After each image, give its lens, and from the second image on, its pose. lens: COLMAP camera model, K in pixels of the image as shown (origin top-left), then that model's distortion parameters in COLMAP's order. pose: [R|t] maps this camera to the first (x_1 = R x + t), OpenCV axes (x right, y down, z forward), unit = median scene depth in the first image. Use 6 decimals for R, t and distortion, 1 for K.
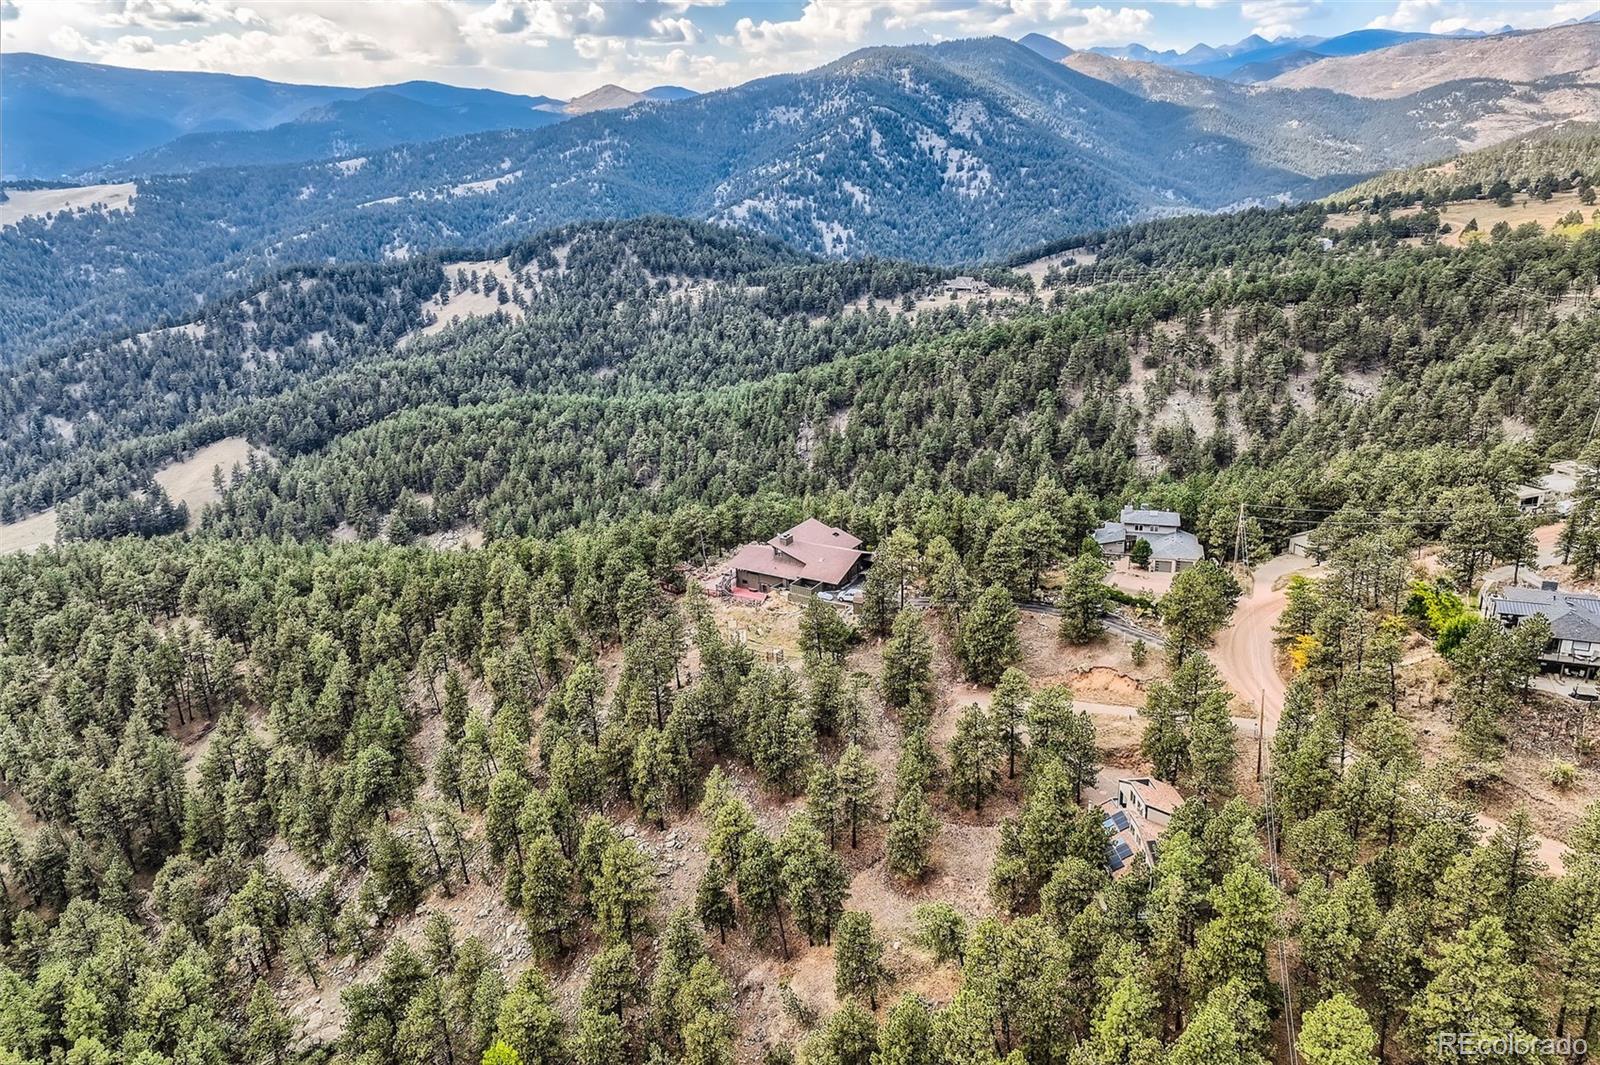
lens RADIAL K [[1140.3, 0, 800.0], [0, 1140.3, 532.5], [0, 0, 1]] dist [0.001624, -0.001089]
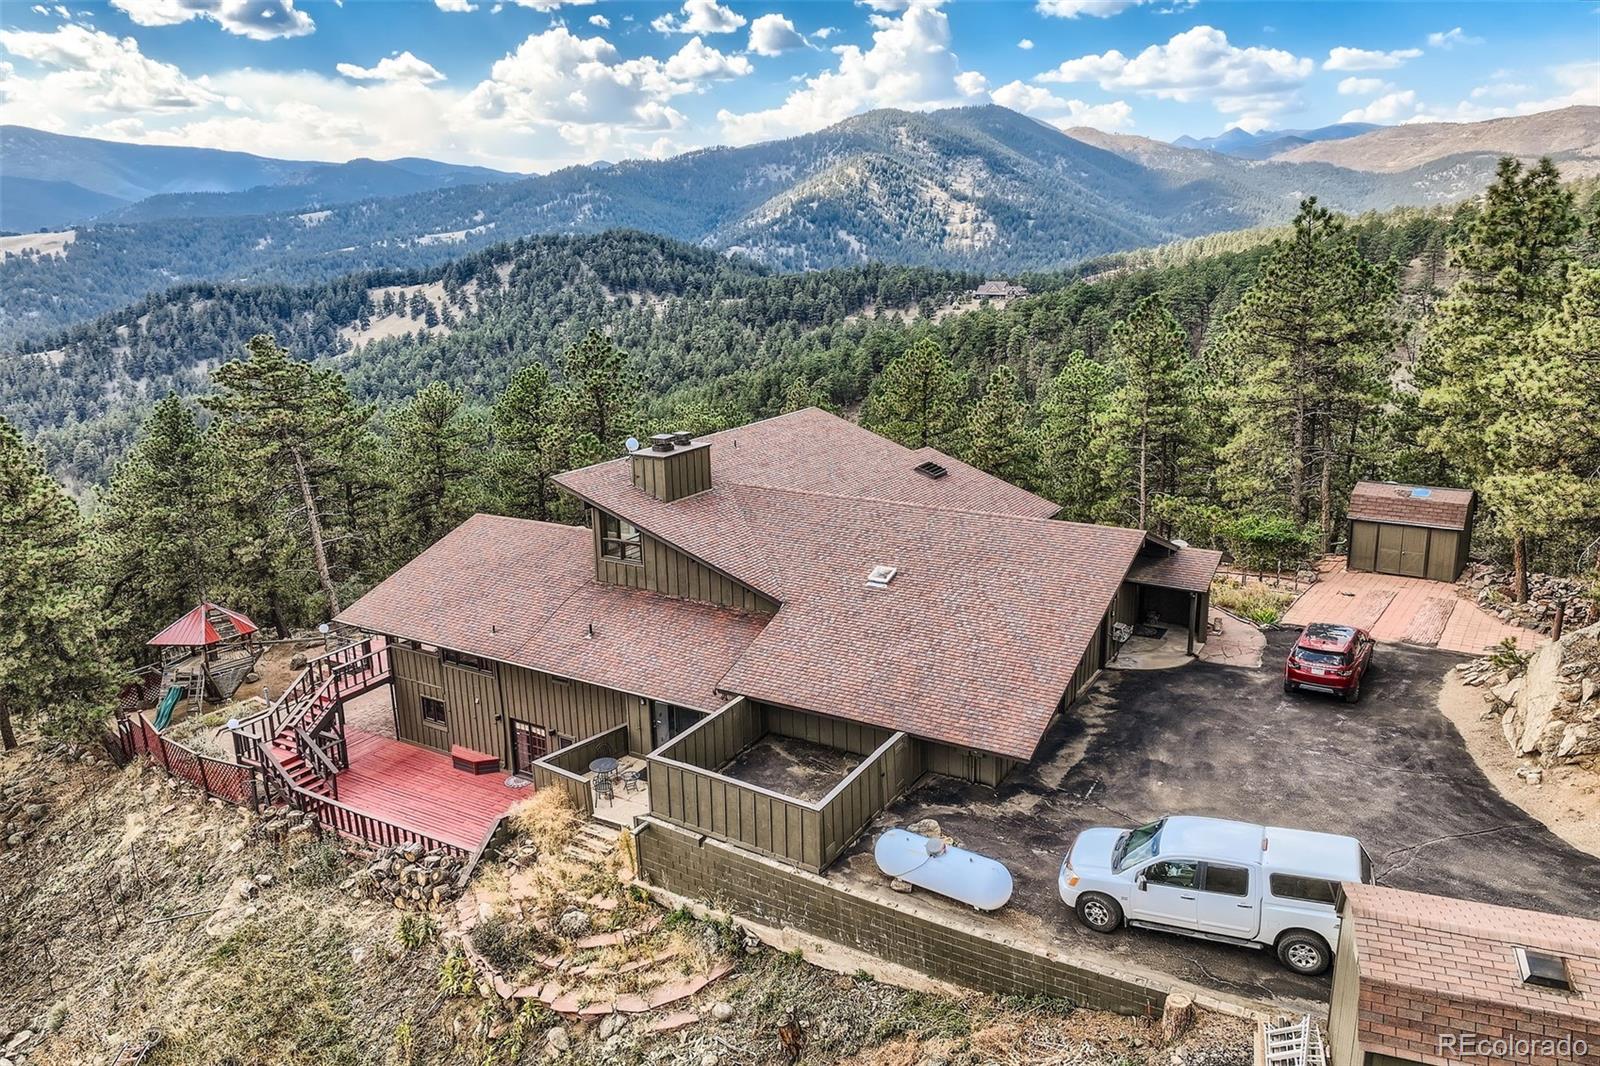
lens RADIAL K [[1140.3, 0, 800.0], [0, 1140.3, 533.0], [0, 0, 1]] dist [0.001624, -0.001089]
pose [[0.999961, 0.004186, 0.007838, 0.001403], [-0.003623, 0.997503, -0.070526, 0.005909], [-0.008114, 0.070495, 0.997479, 0.174428]]
